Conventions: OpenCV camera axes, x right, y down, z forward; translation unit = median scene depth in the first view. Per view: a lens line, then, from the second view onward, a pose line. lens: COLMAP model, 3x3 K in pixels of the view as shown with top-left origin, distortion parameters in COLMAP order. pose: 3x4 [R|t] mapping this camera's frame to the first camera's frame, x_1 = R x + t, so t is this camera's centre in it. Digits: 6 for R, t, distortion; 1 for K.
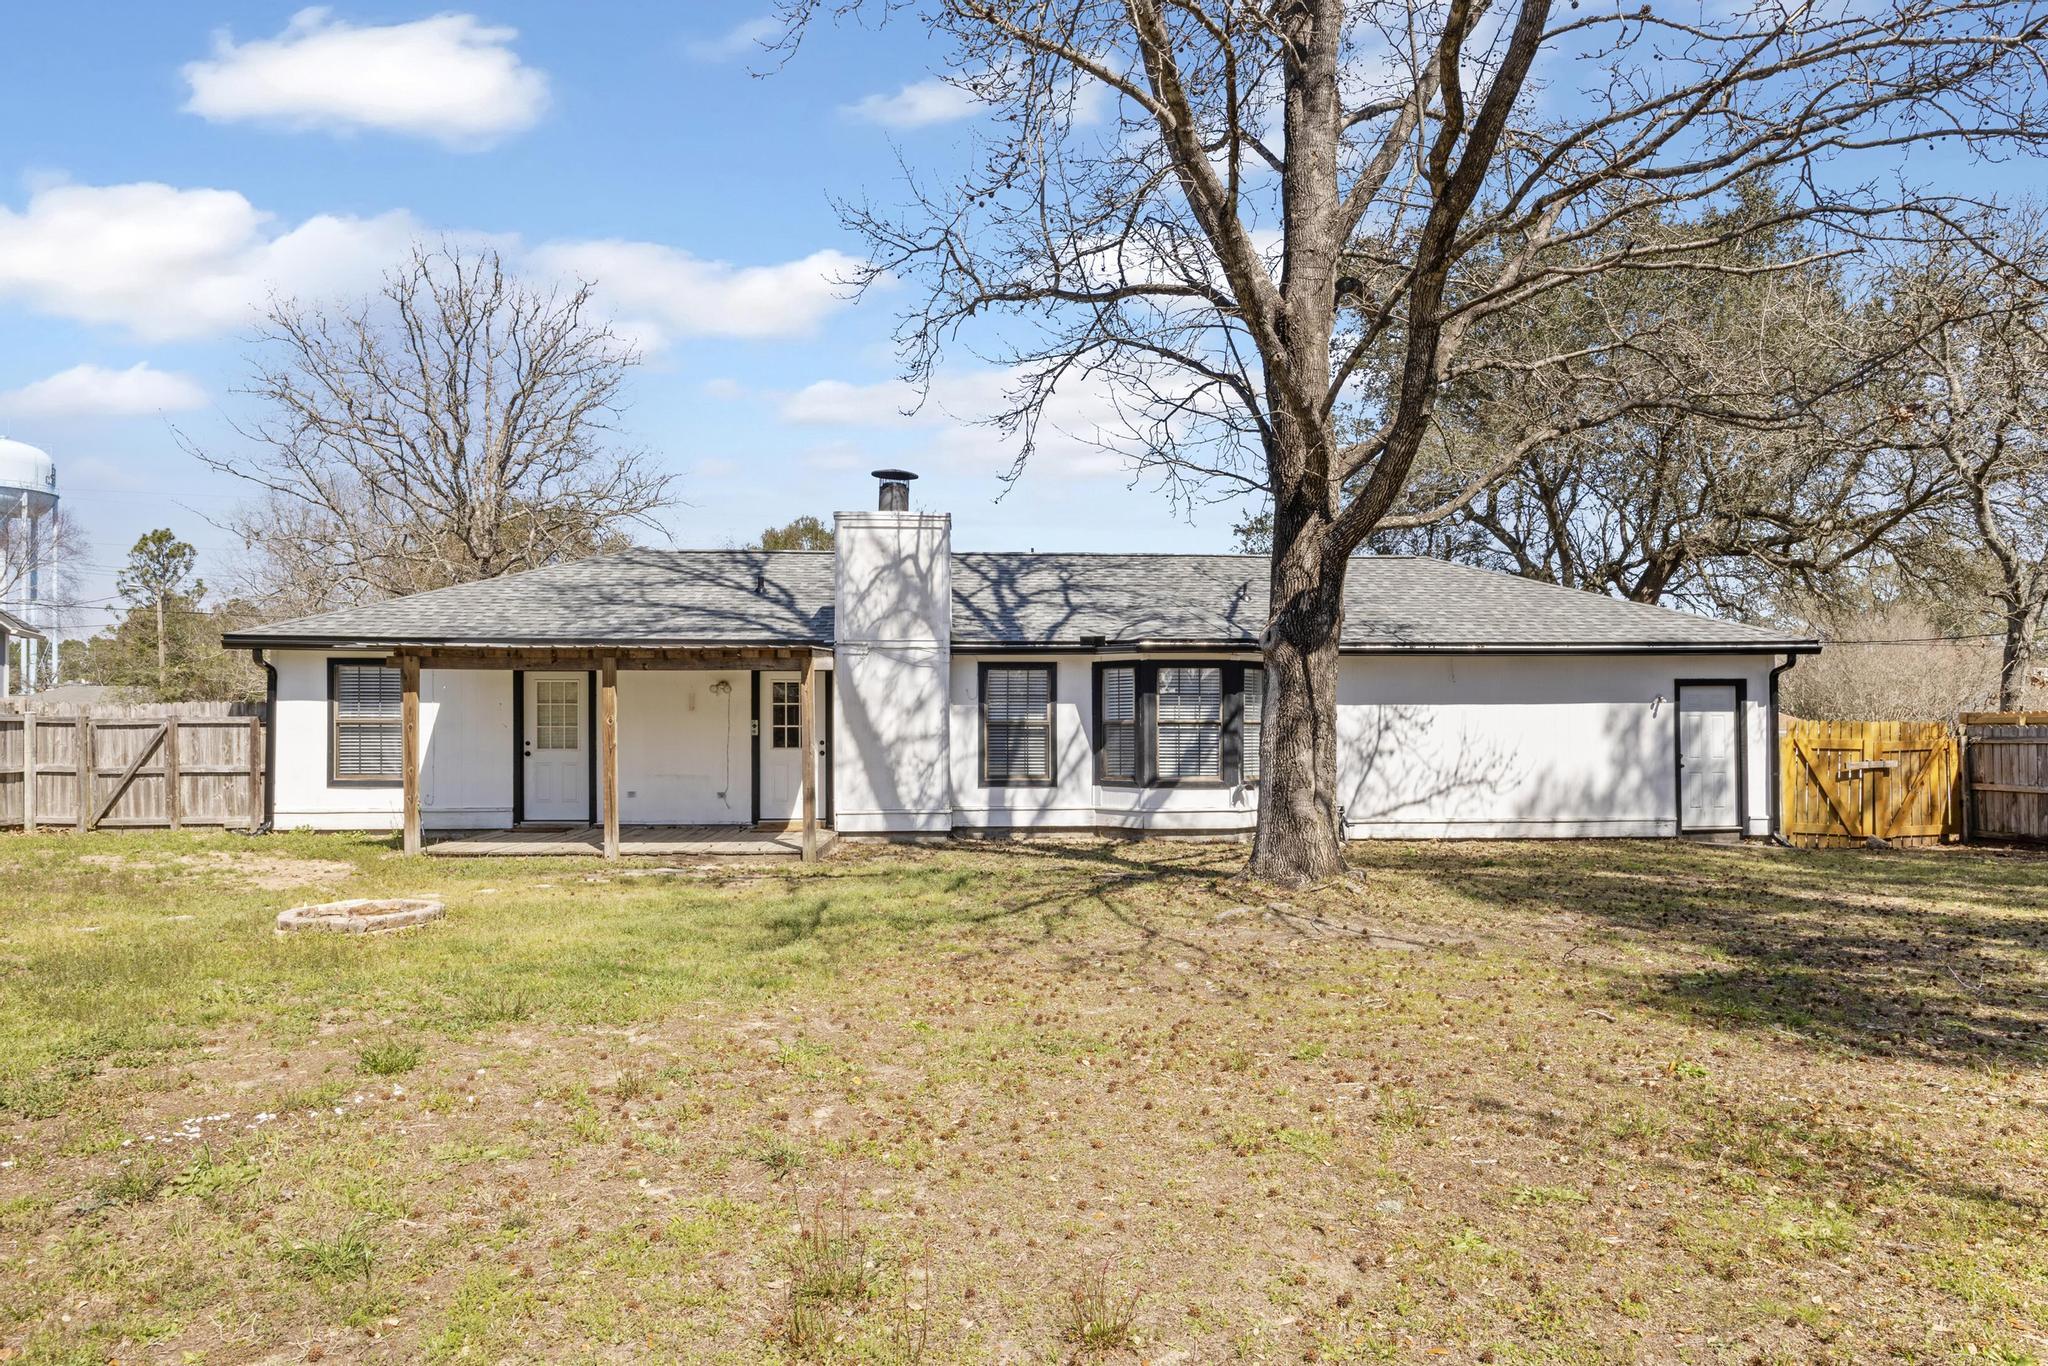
lens RADIAL K [[1330.1, 0, 1025.0], [0, 1330.1, 710.1], [0, 0, 1]] dist [-0.035711, -0.000734]
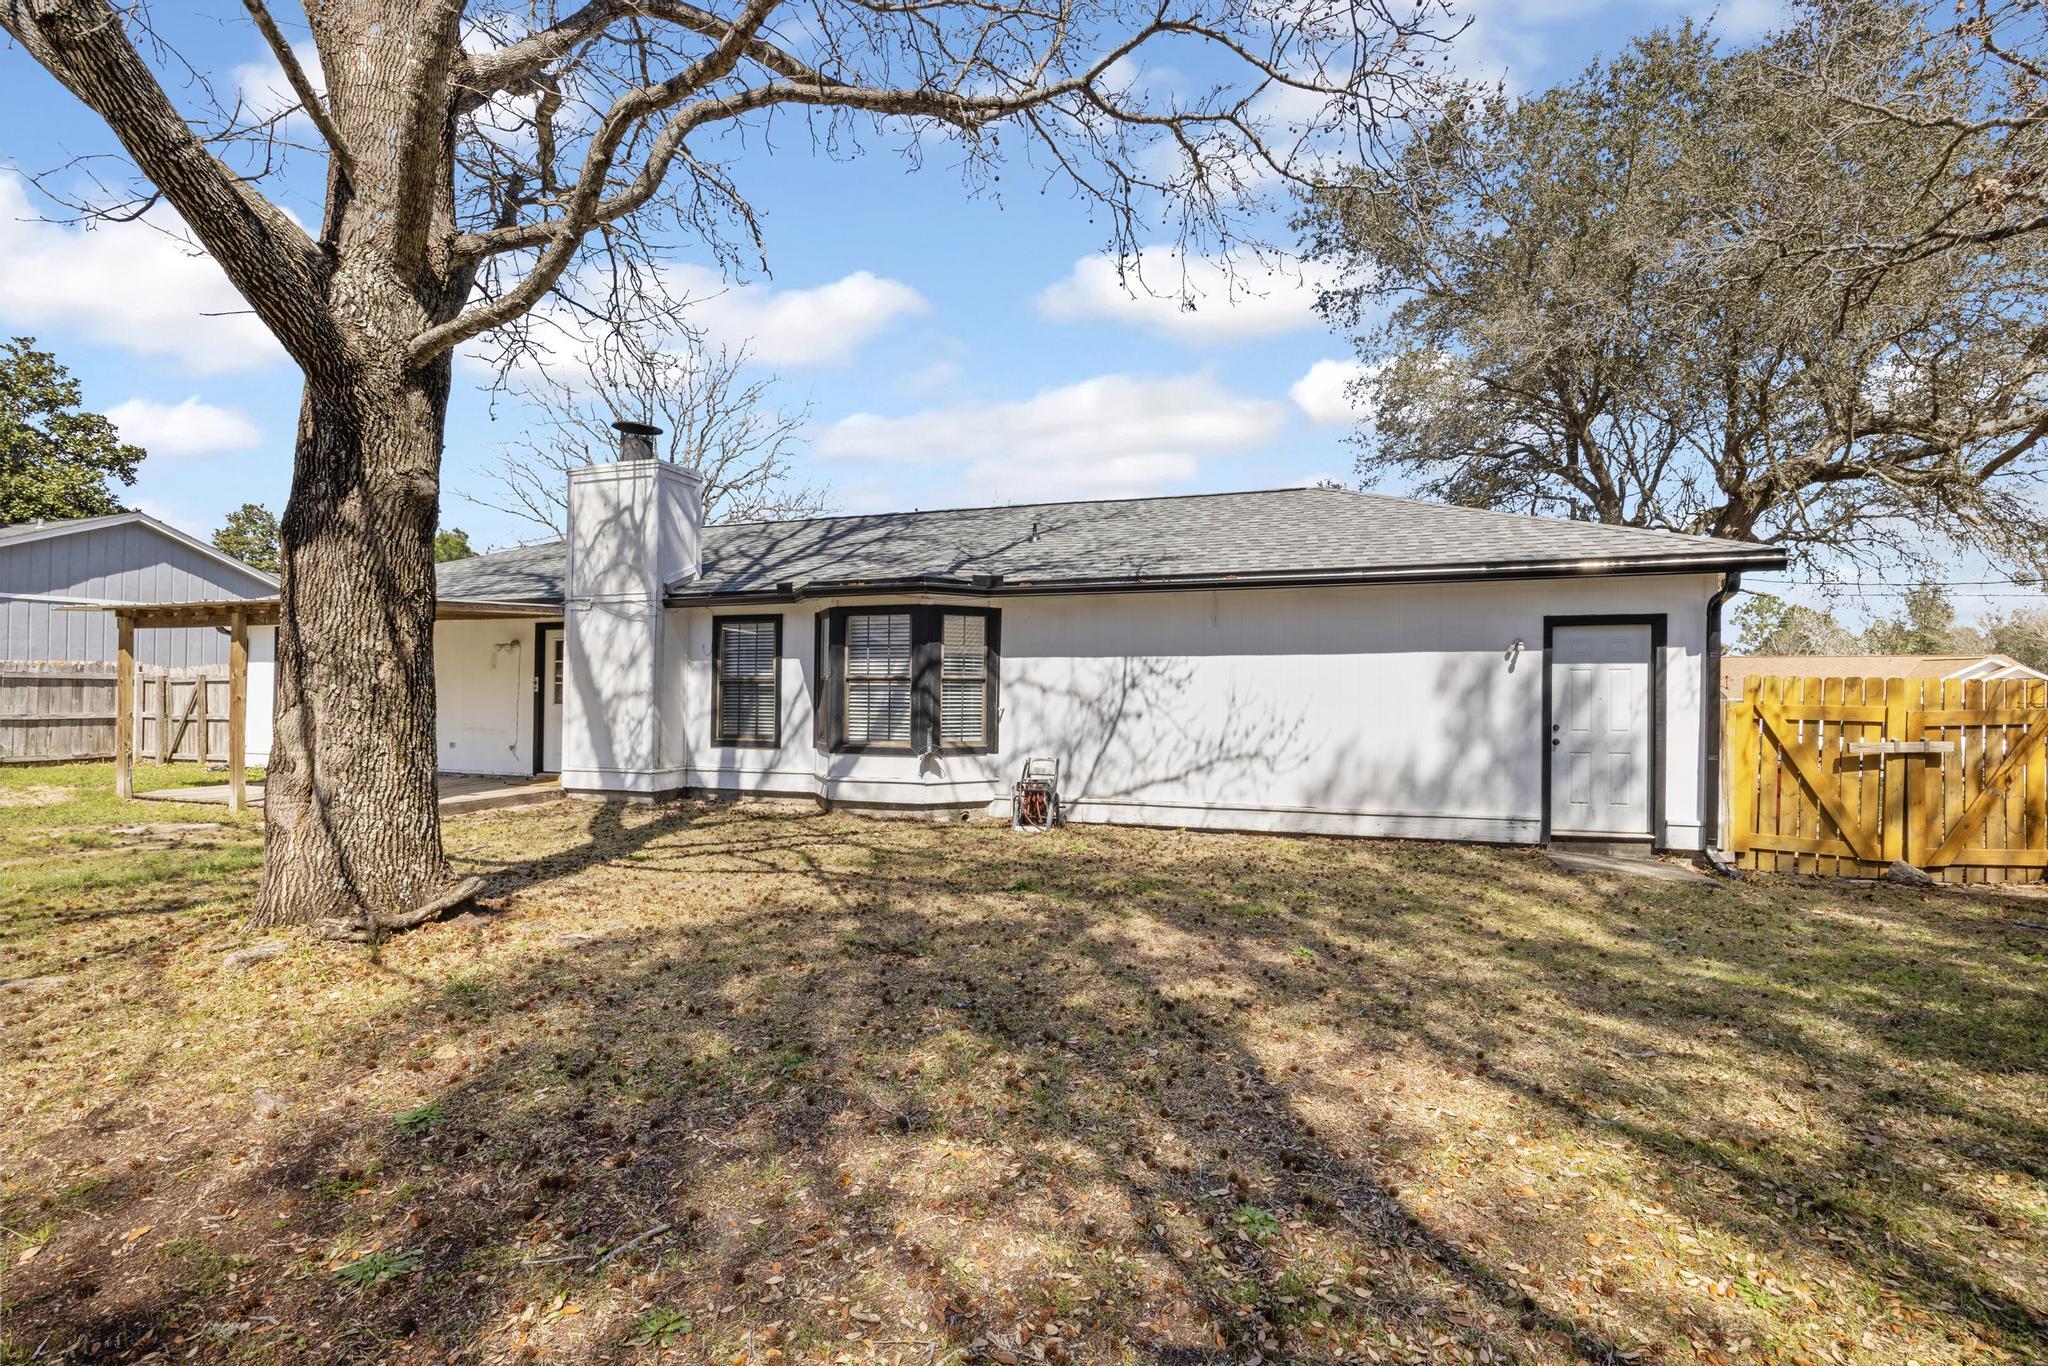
lens RADIAL K [[945.2, 0, 1024.0], [0, 945.2, 683.0], [0, 0, 1]] dist [-0.022040, -0.000047]
pose [[0.934665, 0.001147, -0.355527, 0.415893], [-0.000397, 0.999998, 0.002183, 0.010619], [0.355529, -0.001900, 0.934663, 0.445642]]
